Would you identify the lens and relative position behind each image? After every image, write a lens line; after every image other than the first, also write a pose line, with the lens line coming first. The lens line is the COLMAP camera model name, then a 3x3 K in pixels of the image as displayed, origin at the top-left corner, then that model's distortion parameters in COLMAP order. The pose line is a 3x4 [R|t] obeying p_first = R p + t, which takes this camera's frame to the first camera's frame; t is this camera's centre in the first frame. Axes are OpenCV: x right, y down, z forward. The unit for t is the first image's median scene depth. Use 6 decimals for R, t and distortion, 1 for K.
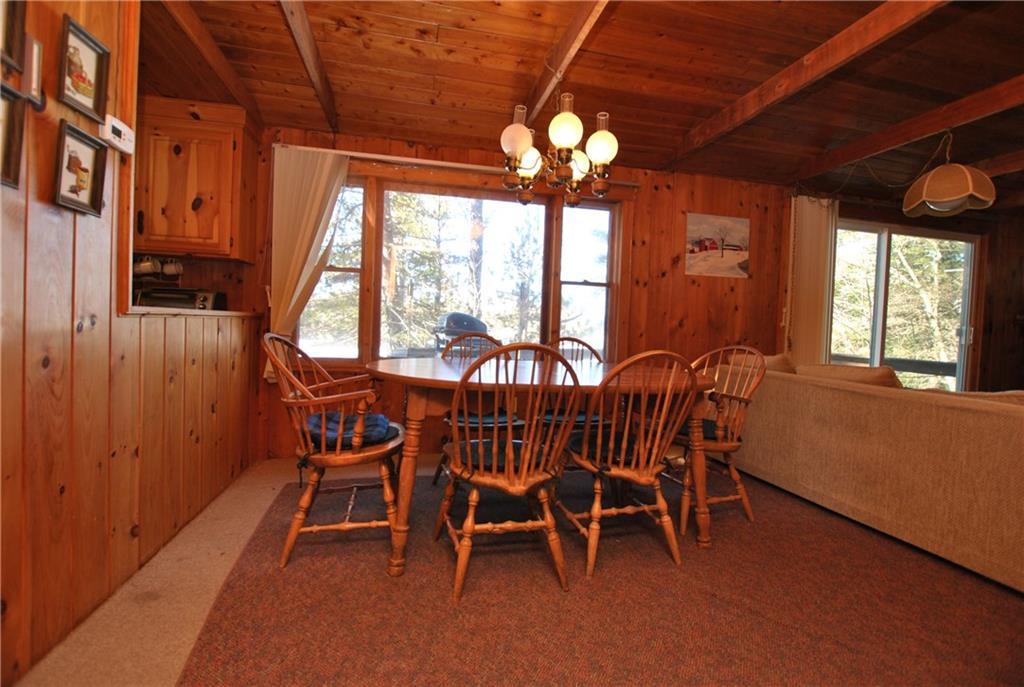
lens RADIAL K [[451.2, 0, 510.8], [0, 451.2, 335.2], [0, 0, 1]] dist [-0.034956, 0.005632]
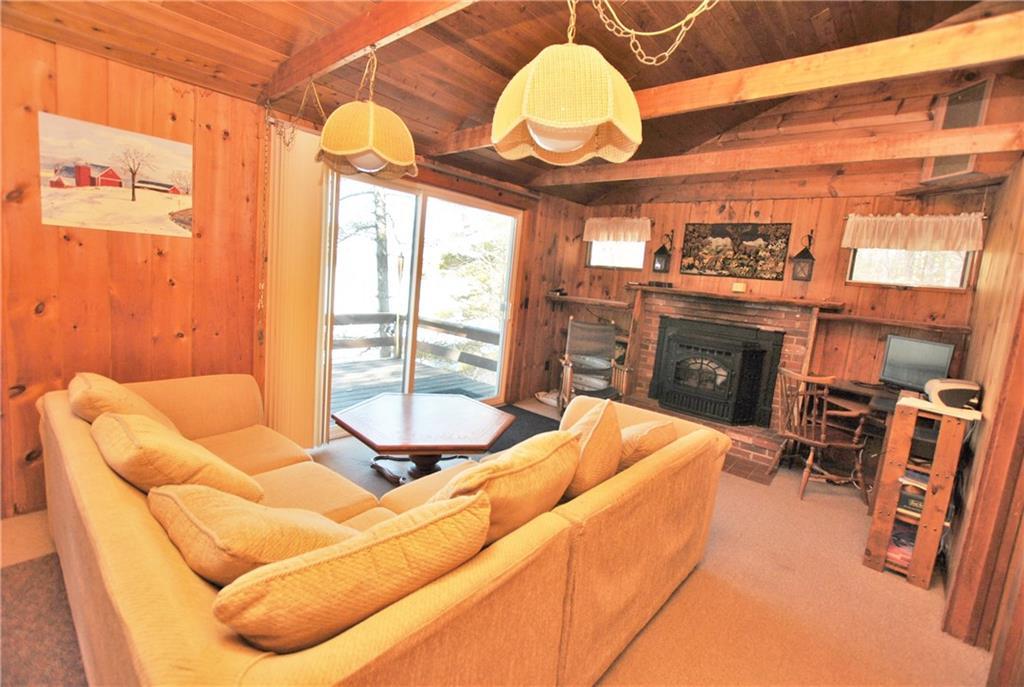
lens RADIAL K [[451.2, 0, 510.5], [0, 451.2, 335.3], [0, 0, 1]] dist [-0.034956, 0.005632]
pose [[0.813995, -0.036706, 0.579711, 0.550378], [-0.044362, 0.991158, 0.125049, -0.090824], [-0.579175, -0.127506, 0.805170, 0.188614]]
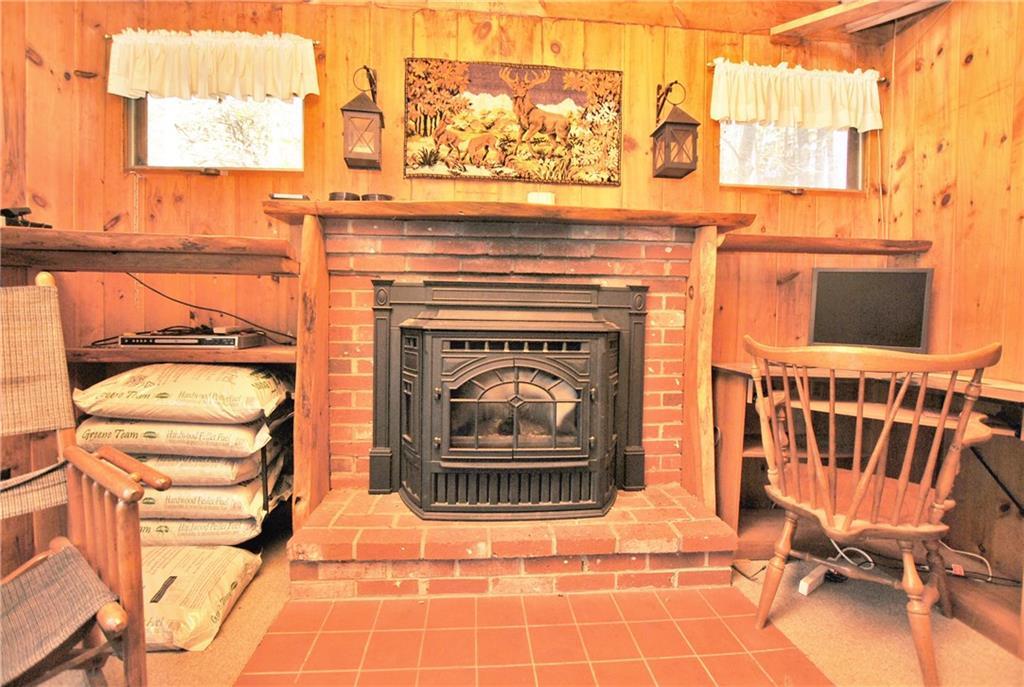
lens RADIAL K [[451.2, 0, 518.6], [0, 451.2, 336.9], [0, 0, 1]] dist [-0.034956, 0.005632]
pose [[0.146777, -0.063157, 0.987151, 1.167454], [0.023260, 0.997904, 0.060387, 0.030826], [-0.988896, 0.014098, 0.147938, 0.744785]]
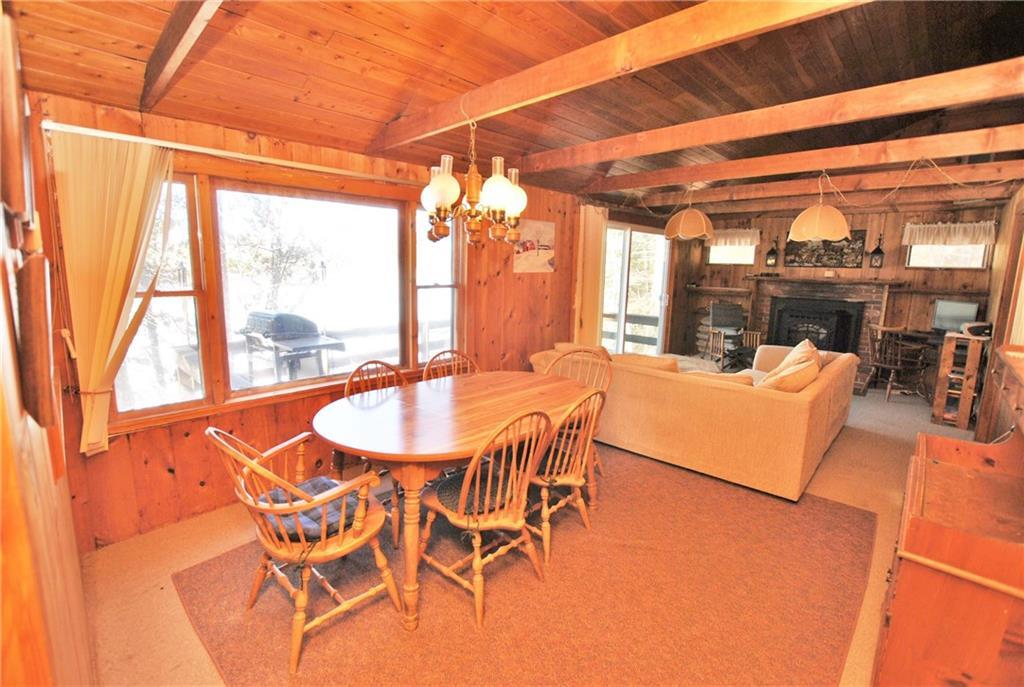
lens RADIAL K [[451.2, 0, 510.9], [0, 451.2, 335.6], [0, 0, 1]] dist [-0.034956, 0.005632]
pose [[0.837385, -0.104181, 0.536594, -0.259430], [0.026529, 0.988258, 0.150473, -0.150647], [-0.545970, -0.111769, 0.830316, 0.020217]]
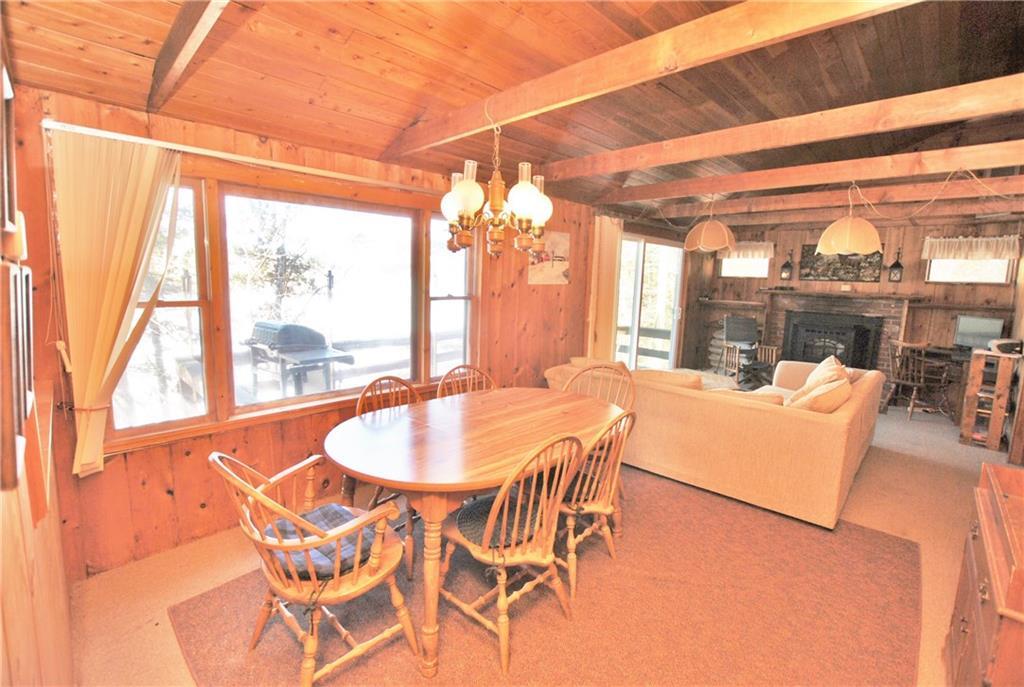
lens RADIAL K [[451.2, 0, 511.5], [0, 451.2, 334.9], [0, 0, 1]] dist [-0.034956, 0.005632]
pose [[0.839503, -0.083481, 0.536904, -0.263332], [0.018200, 0.991893, 0.125768, -0.153046], [-0.543051, -0.095811, 0.834216, 0.070174]]
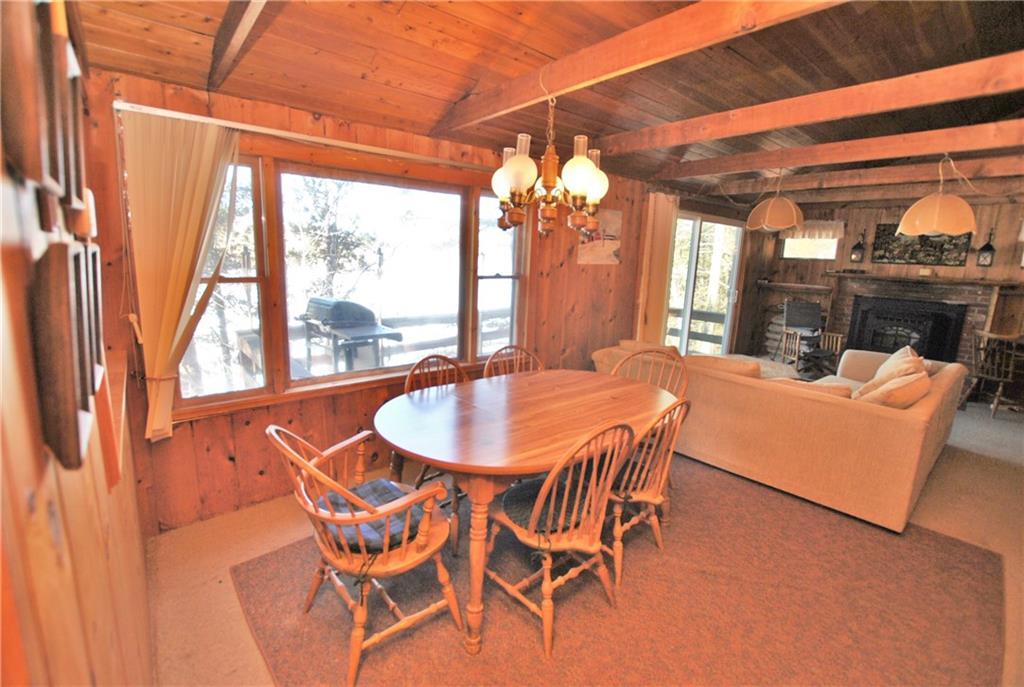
lens RADIAL K [[451.2, 0, 511.3], [0, 451.2, 335.1], [0, 0, 1]] dist [-0.034956, 0.005632]
pose [[0.889532, -0.086669, 0.448576, -0.262573], [0.009885, 0.985263, 0.170760, -0.154044], [-0.456765, -0.147463, 0.877280, 0.086579]]
